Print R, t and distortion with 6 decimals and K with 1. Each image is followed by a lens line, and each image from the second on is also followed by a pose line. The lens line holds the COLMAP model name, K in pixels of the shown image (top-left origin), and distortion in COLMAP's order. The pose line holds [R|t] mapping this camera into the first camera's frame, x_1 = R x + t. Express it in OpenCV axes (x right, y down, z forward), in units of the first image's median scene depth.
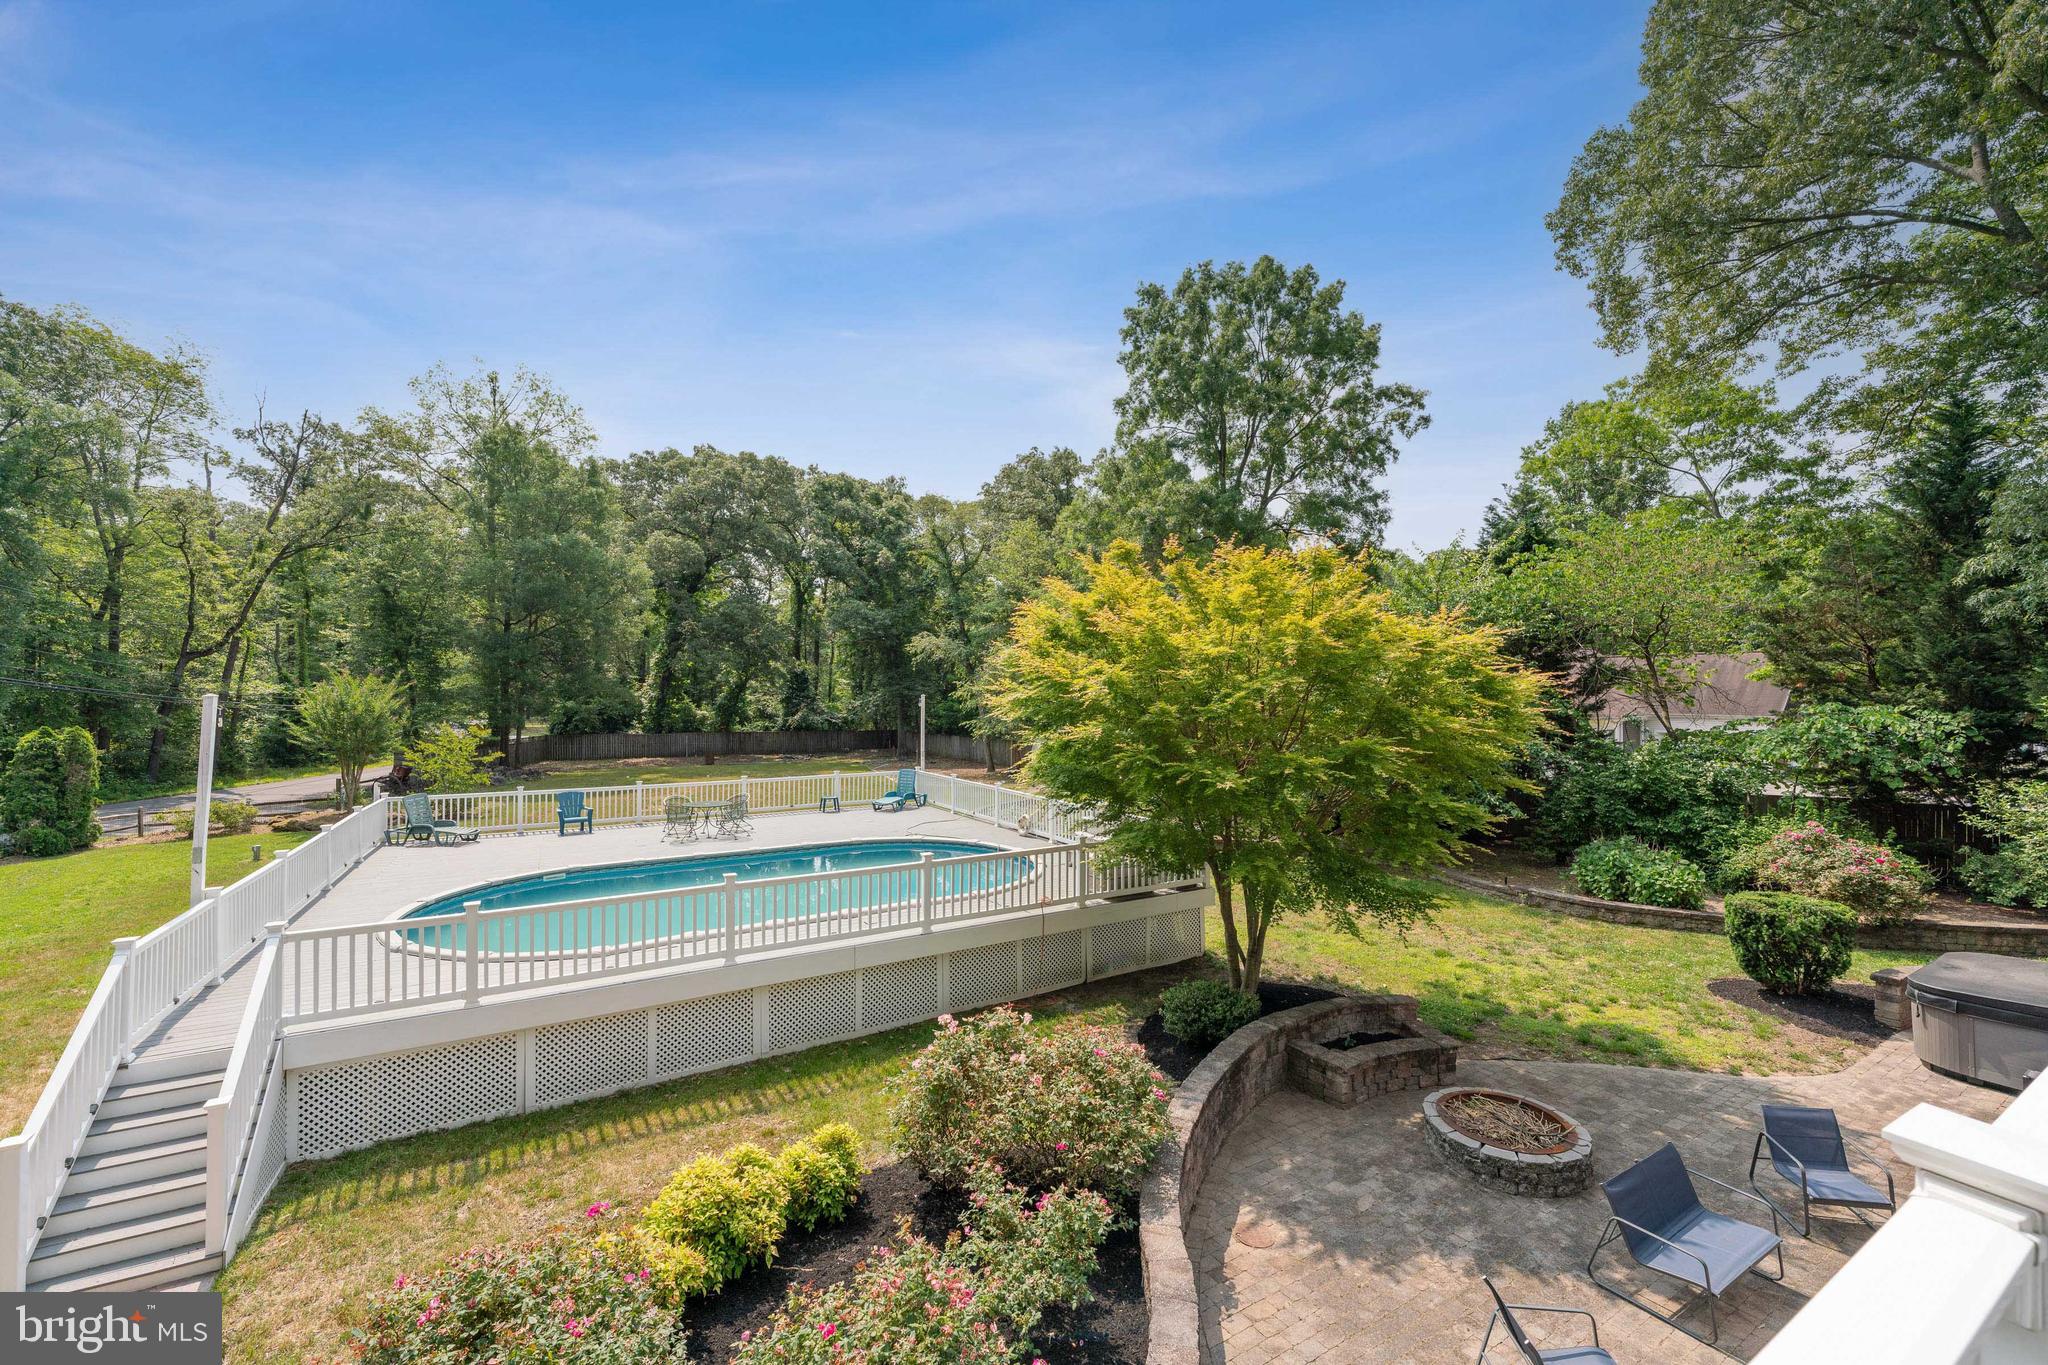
lens RADIAL K [[821.7, 0, 1020.8], [0, 821.7, 688.4], [0, 0, 1]] dist [0.000188, 0.000204]
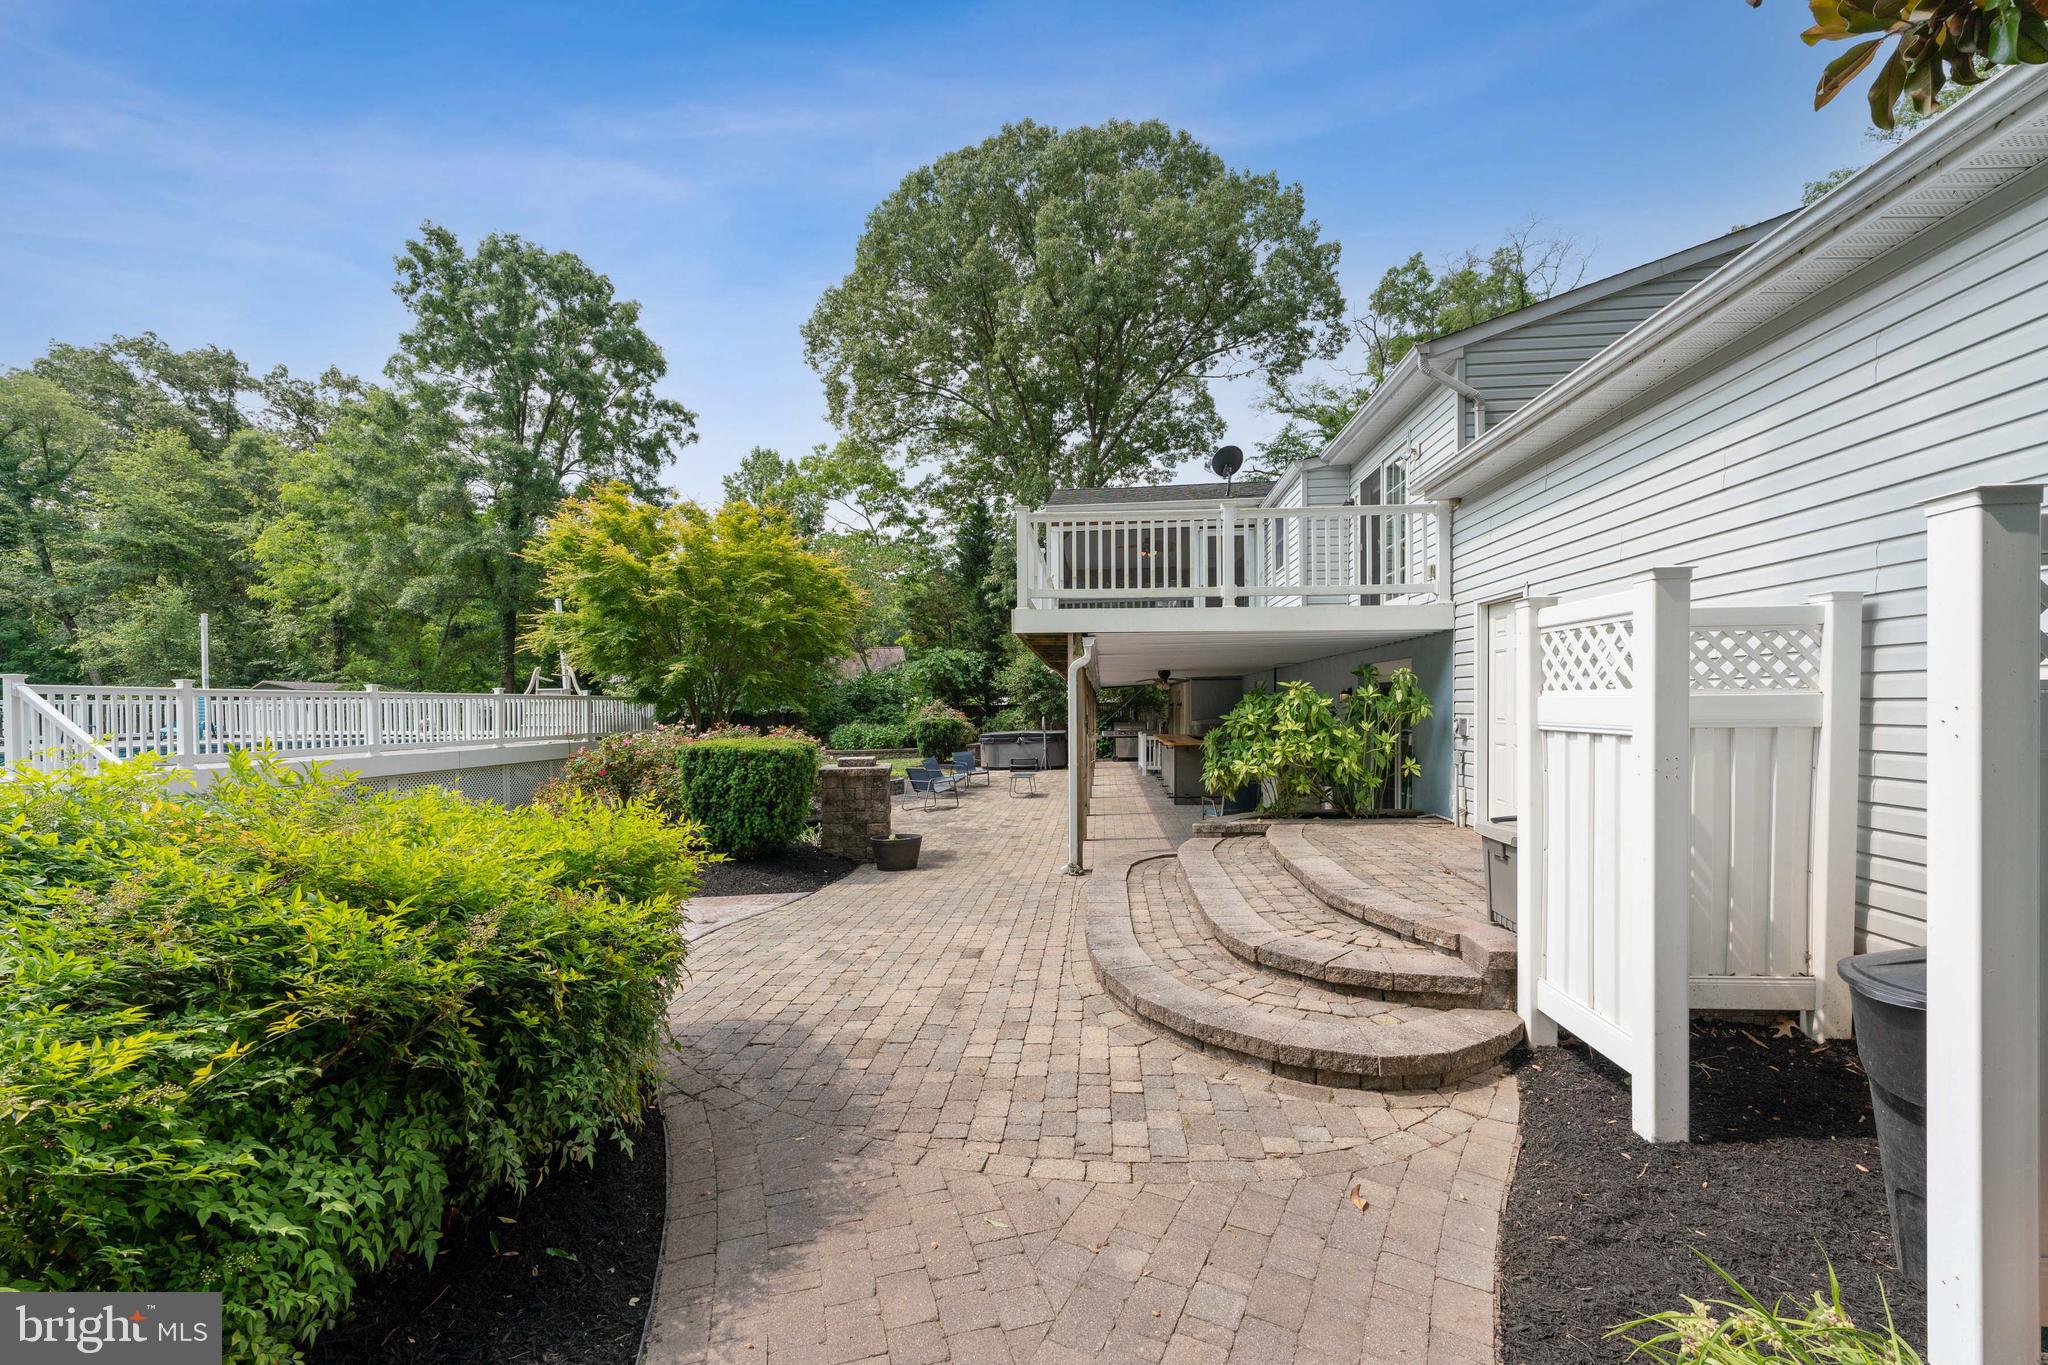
lens RADIAL K [[837.9, 0, 1025.1], [0, 837.9, 716.1], [0, 0, 1]] dist [-0.002514, -0.000220]
pose [[0.596150, -0.012968, 0.802769, -0.229859], [-0.000386, 0.999865, 0.016438, 0.074622], [-0.802873, -0.010110, 0.596064, -0.160904]]
